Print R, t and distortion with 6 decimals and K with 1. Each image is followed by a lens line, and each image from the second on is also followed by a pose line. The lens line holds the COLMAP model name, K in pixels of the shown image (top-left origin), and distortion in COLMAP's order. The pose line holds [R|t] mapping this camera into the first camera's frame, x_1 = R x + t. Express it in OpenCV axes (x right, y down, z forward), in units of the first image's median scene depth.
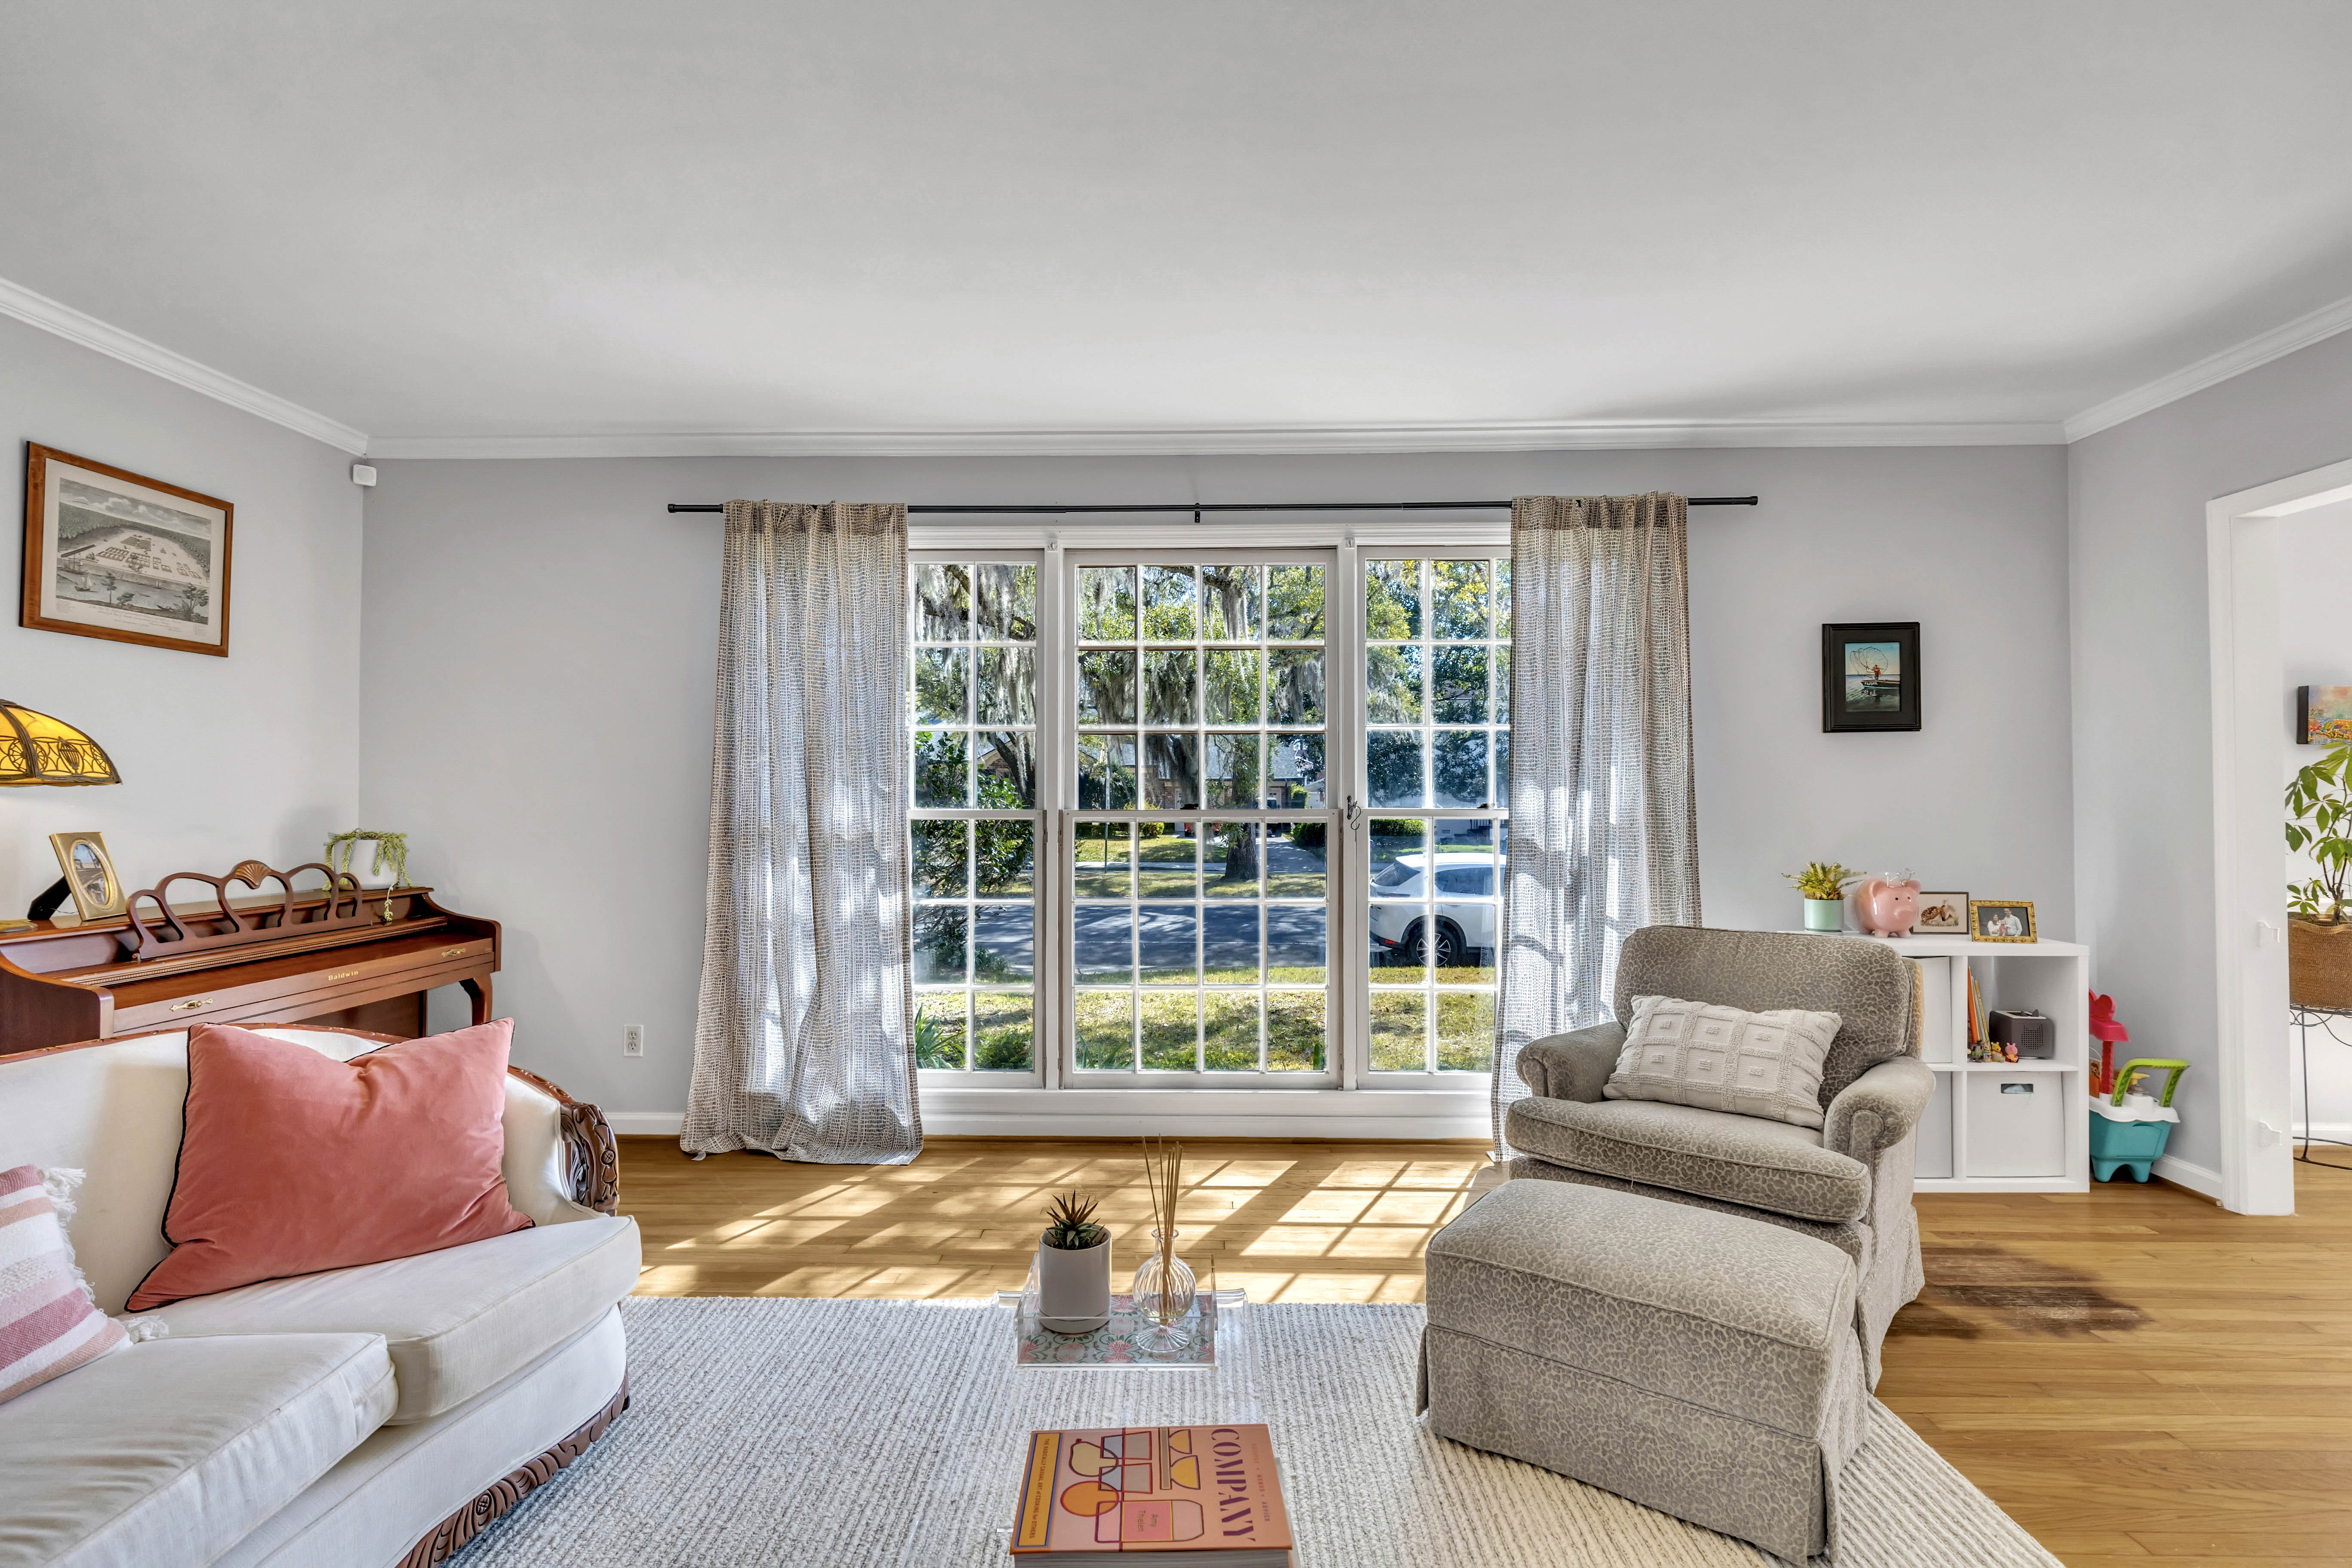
lens RADIAL K [[1108.2, 0, 1176.0], [0, 1108.2, 784.0], [0, 0, 1]] dist [-0.000067, -0.000421]
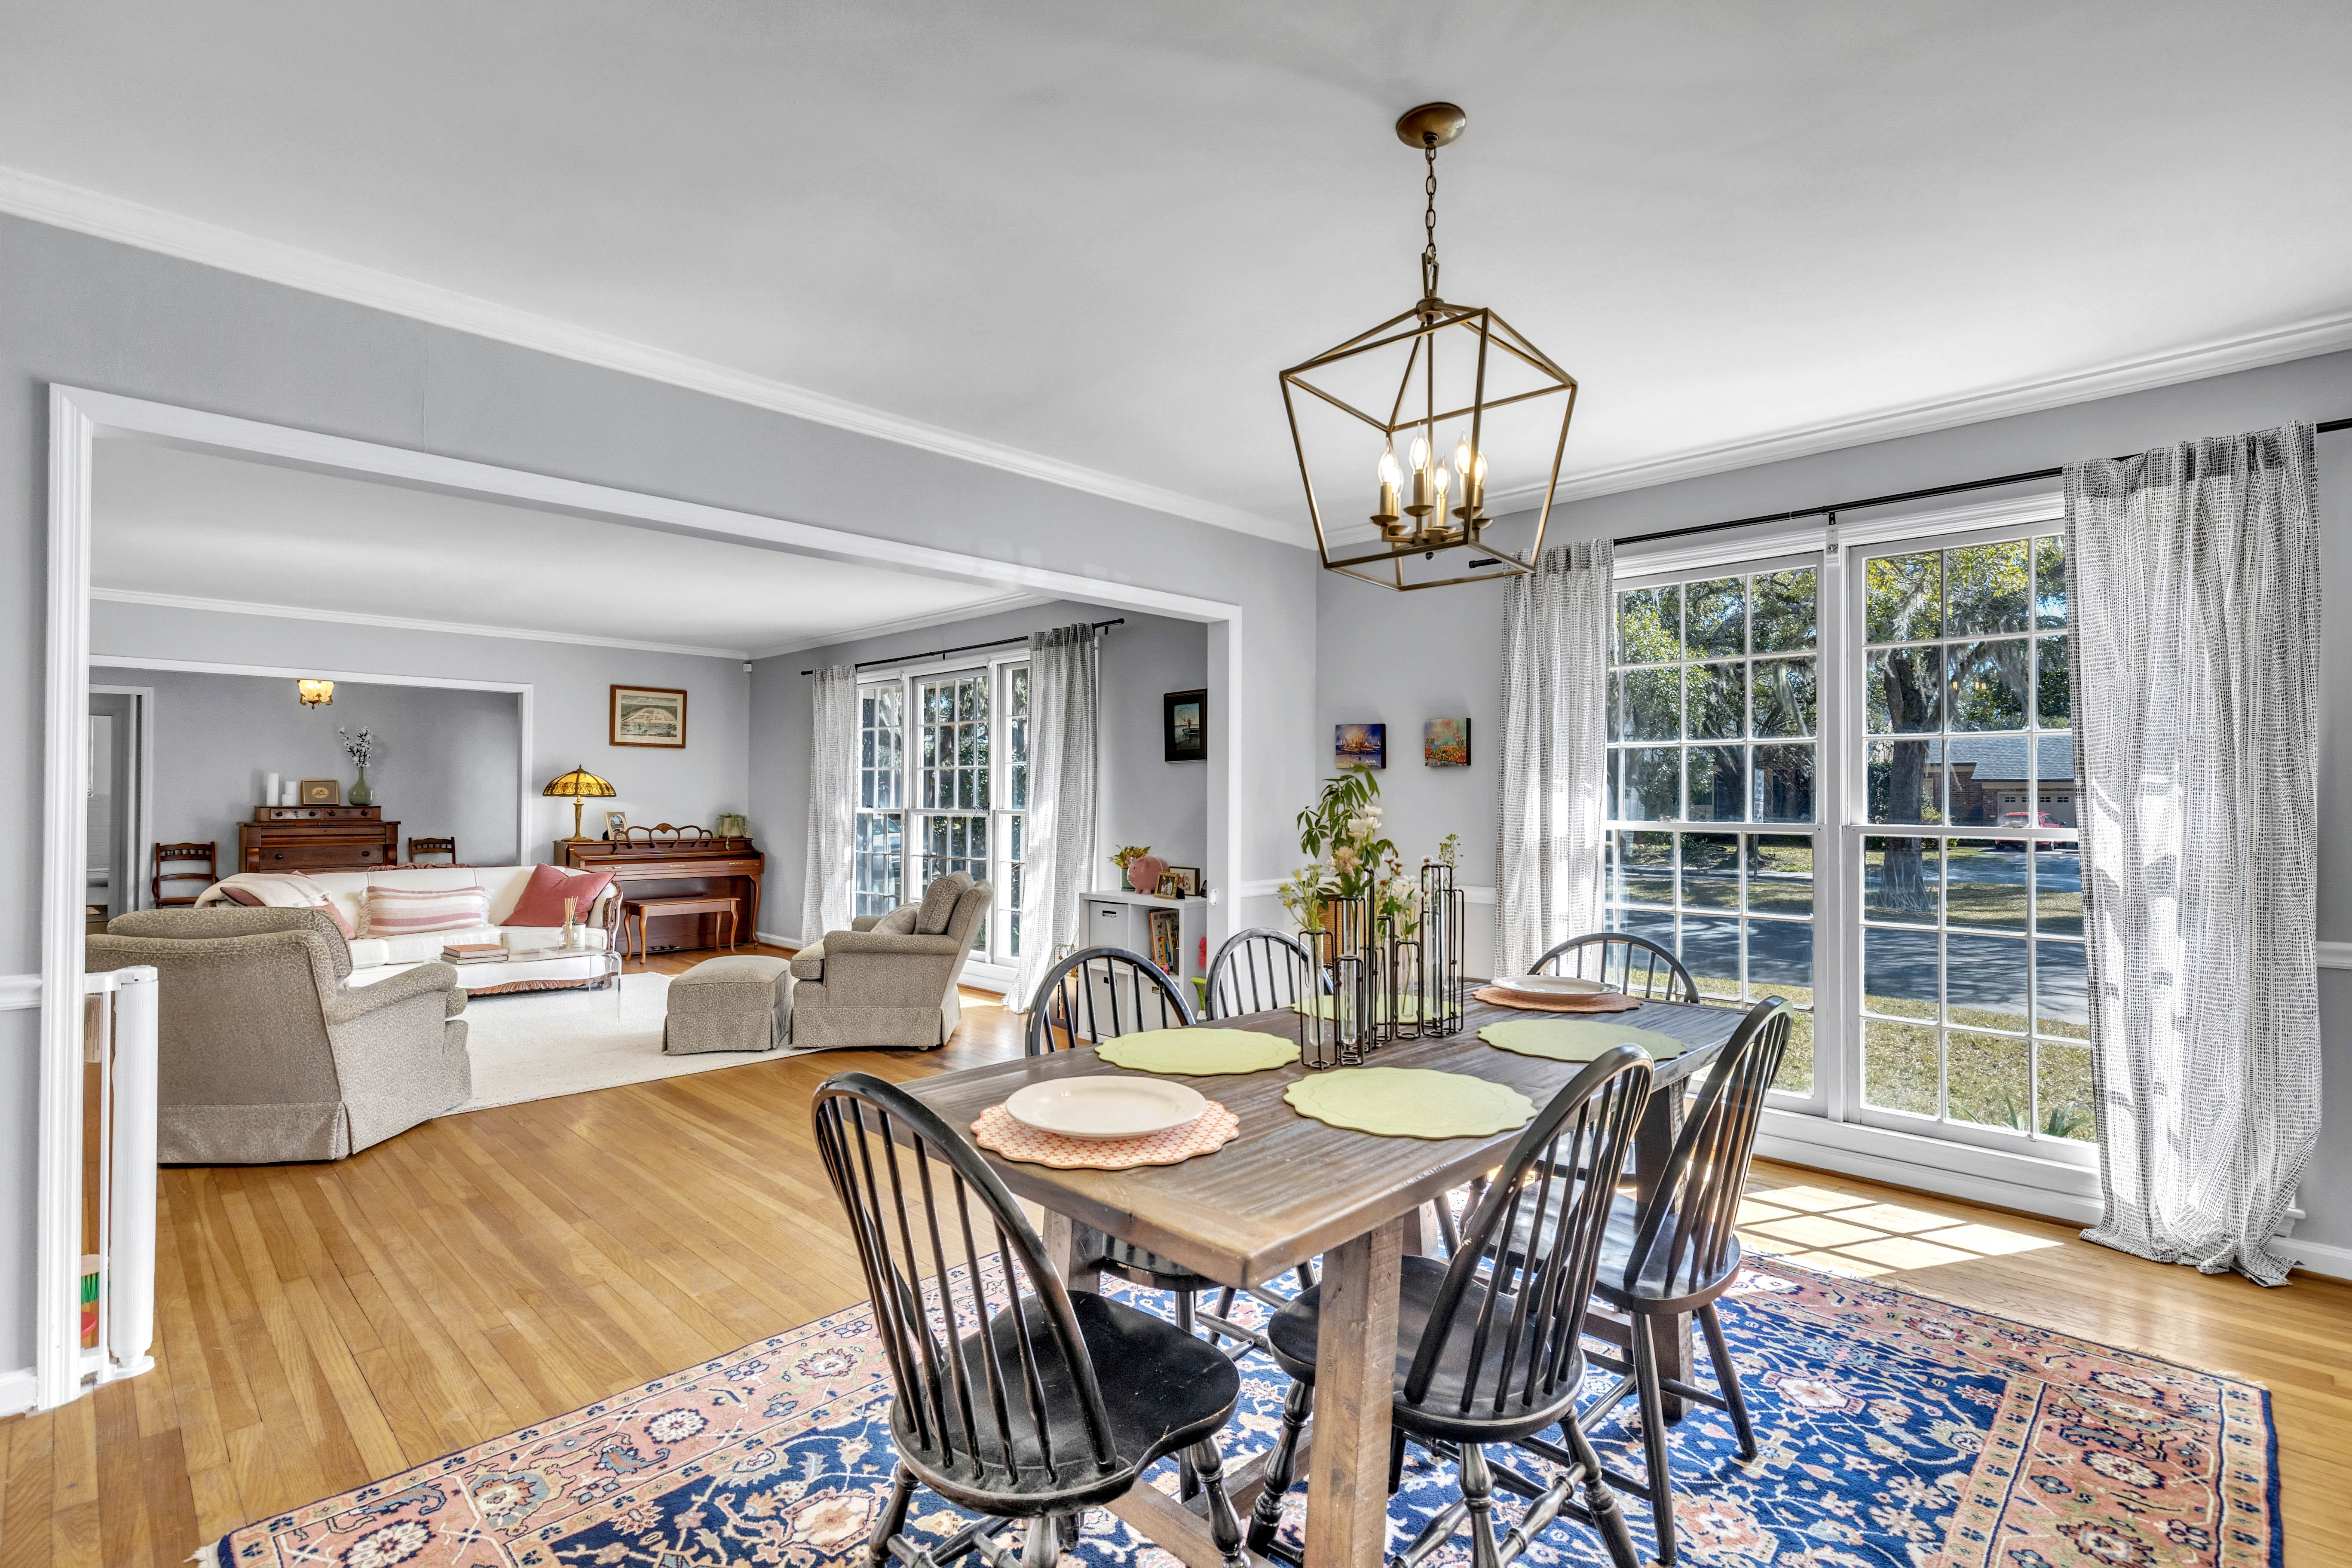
lens RADIAL K [[1148.2, 0, 1118.9], [0, 1148.2, 791.0], [0, 0, 1]] dist [0.077801, -0.030915]
pose [[0.689183, -0.001602, -0.724586, 1.982918], [0.001865, 0.999998, -0.000437, -0.009027], [0.724585, -0.001050, 0.689185, -0.182216]]
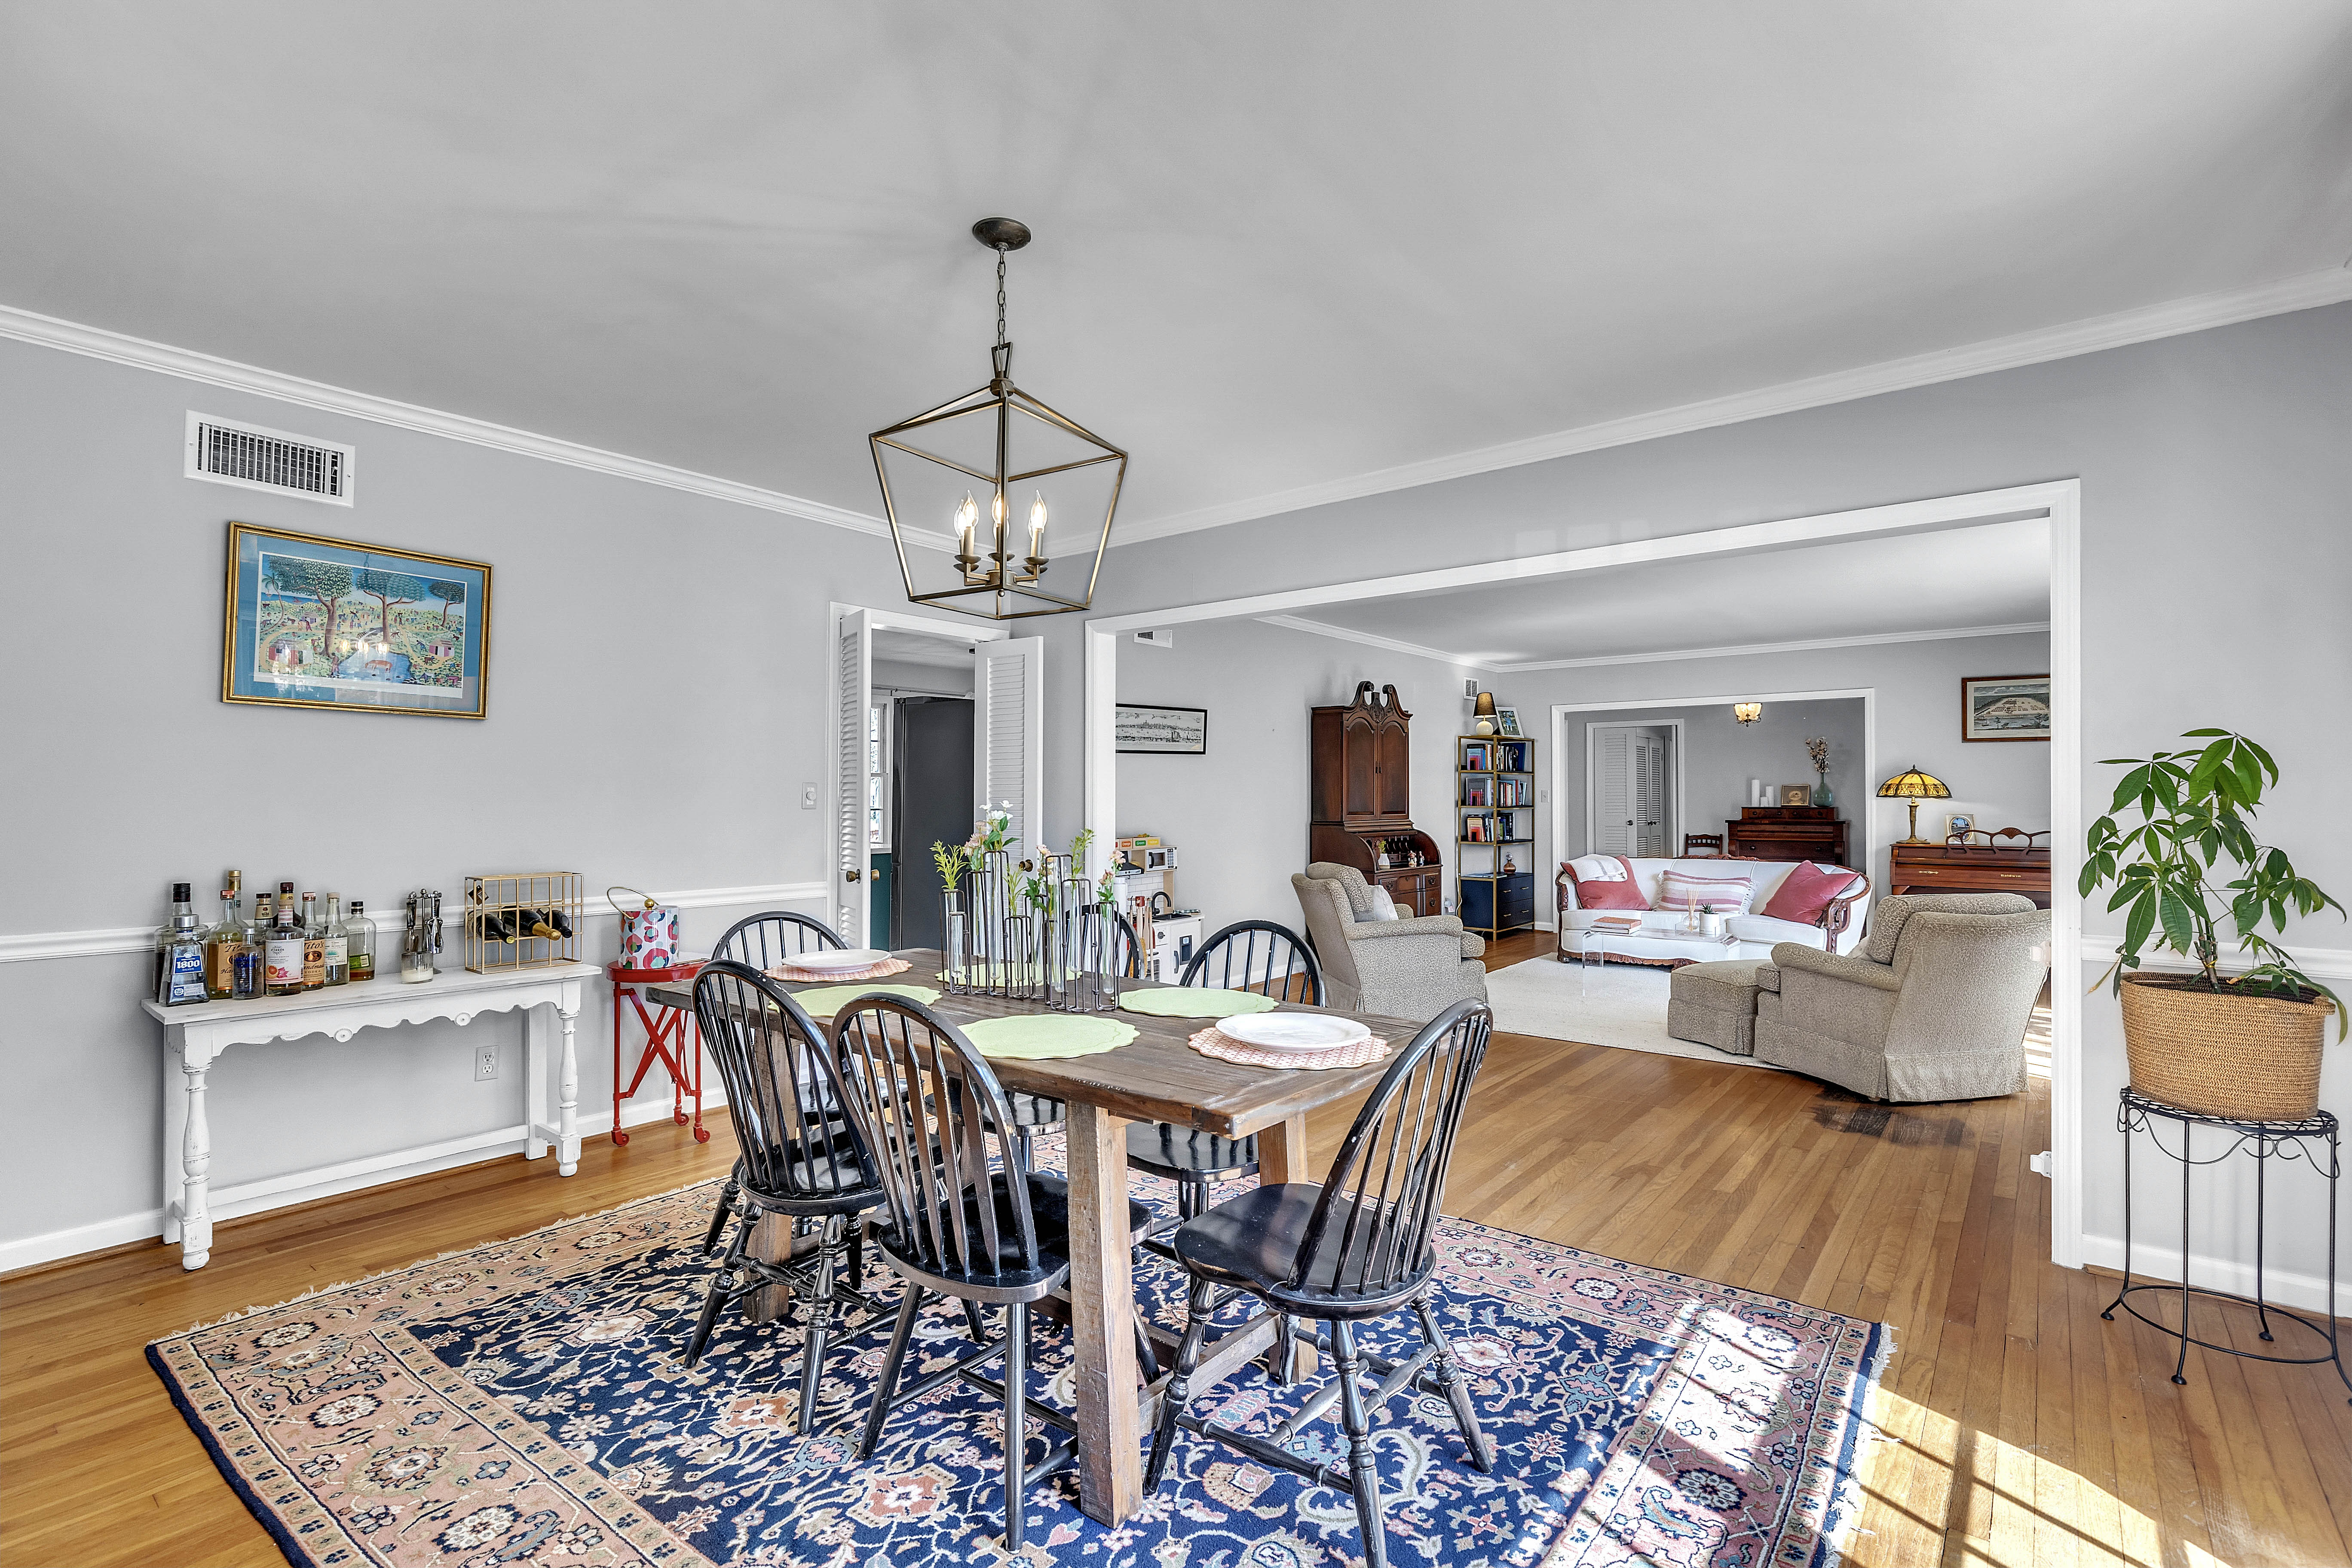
lens RADIAL K [[1058.7, 0, 1176.0], [0, 1058.7, 784.0], [0, 0, 1]] dist [0.003003, -0.000047]
pose [[-0.613295, -0.012813, -0.789750, 2.065065], [0.004234, 0.999801, -0.019508, 0.009290], [0.789843, -0.015308, -0.613118, 0.931226]]
